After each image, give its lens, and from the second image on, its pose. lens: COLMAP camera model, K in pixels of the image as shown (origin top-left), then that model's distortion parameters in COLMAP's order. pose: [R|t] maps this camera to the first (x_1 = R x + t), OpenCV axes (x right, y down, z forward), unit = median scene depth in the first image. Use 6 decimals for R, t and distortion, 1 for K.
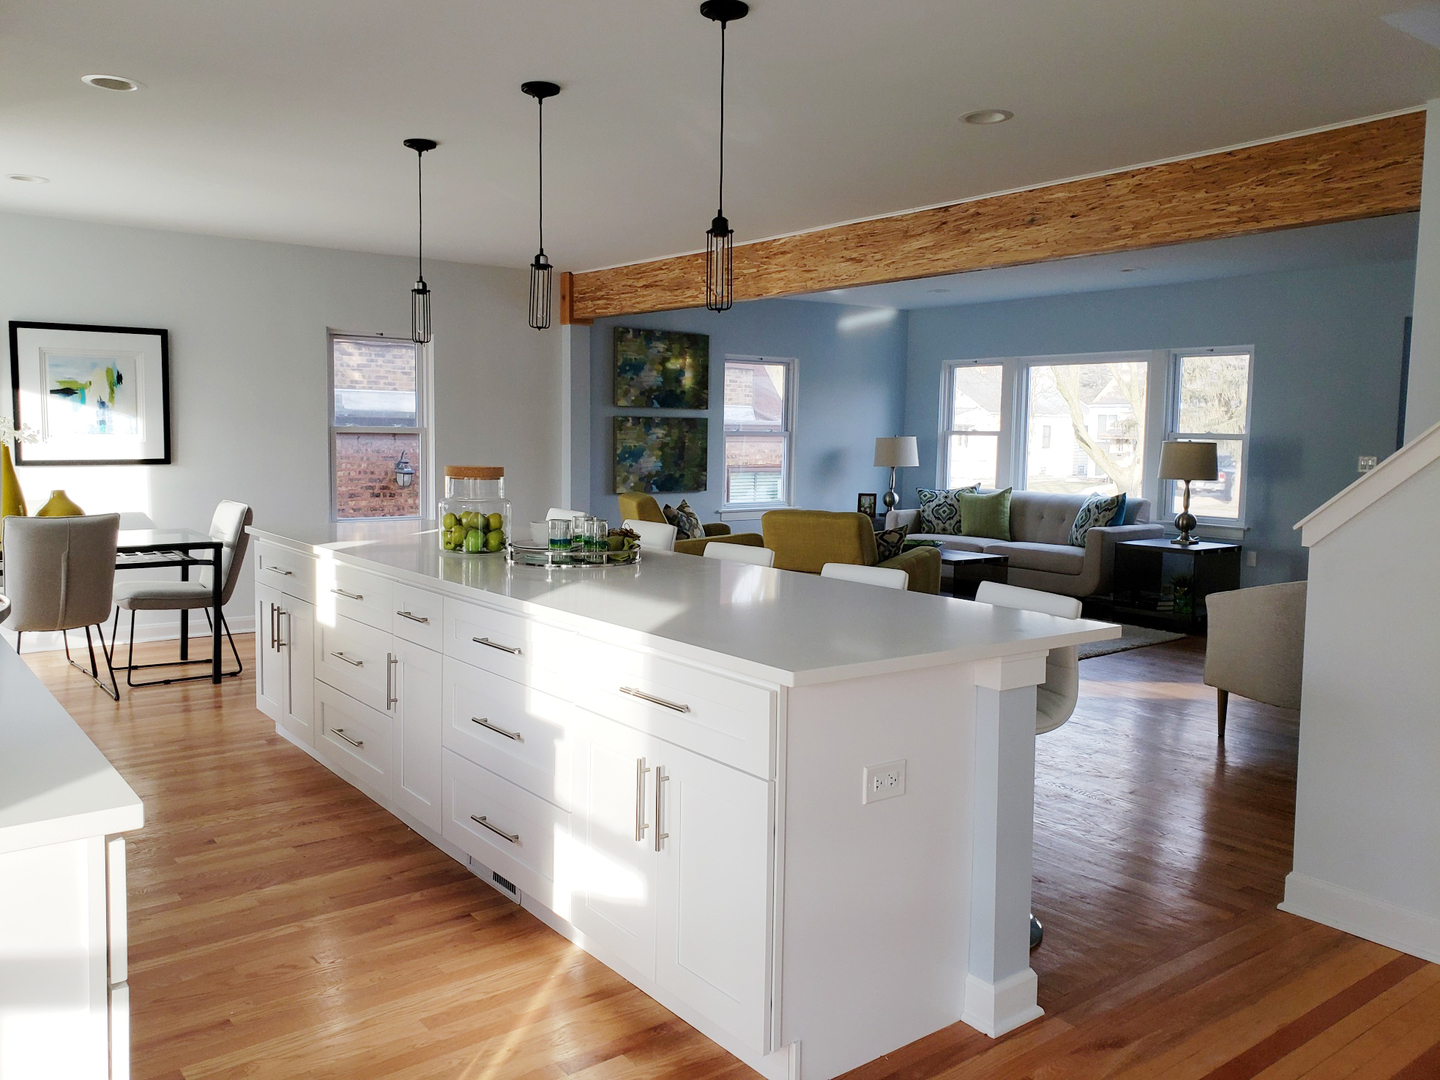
lens RADIAL K [[1137.1, 0, 683.3], [0, 1137.1, 541.2], [0, 0, 1]] dist [0.067020, -0.068444]
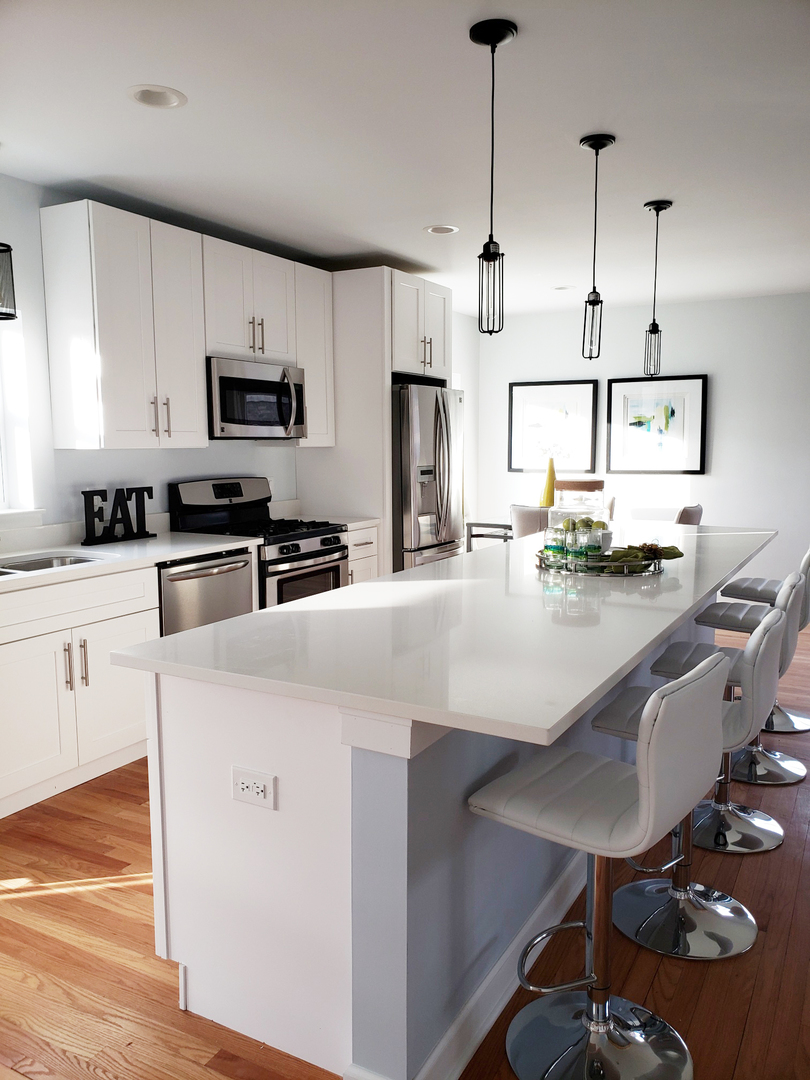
lens RADIAL K [[852.8, 0, 435.7], [0, 852.8, 549.9], [0, 0, 1]] dist [0.067020, -0.068444]
pose [[0.418709, 0.102446, -0.902323, 0.352868], [-0.084326, 0.993710, 0.073692, -0.027875], [0.904197, 0.045234, 0.424714, 0.303216]]
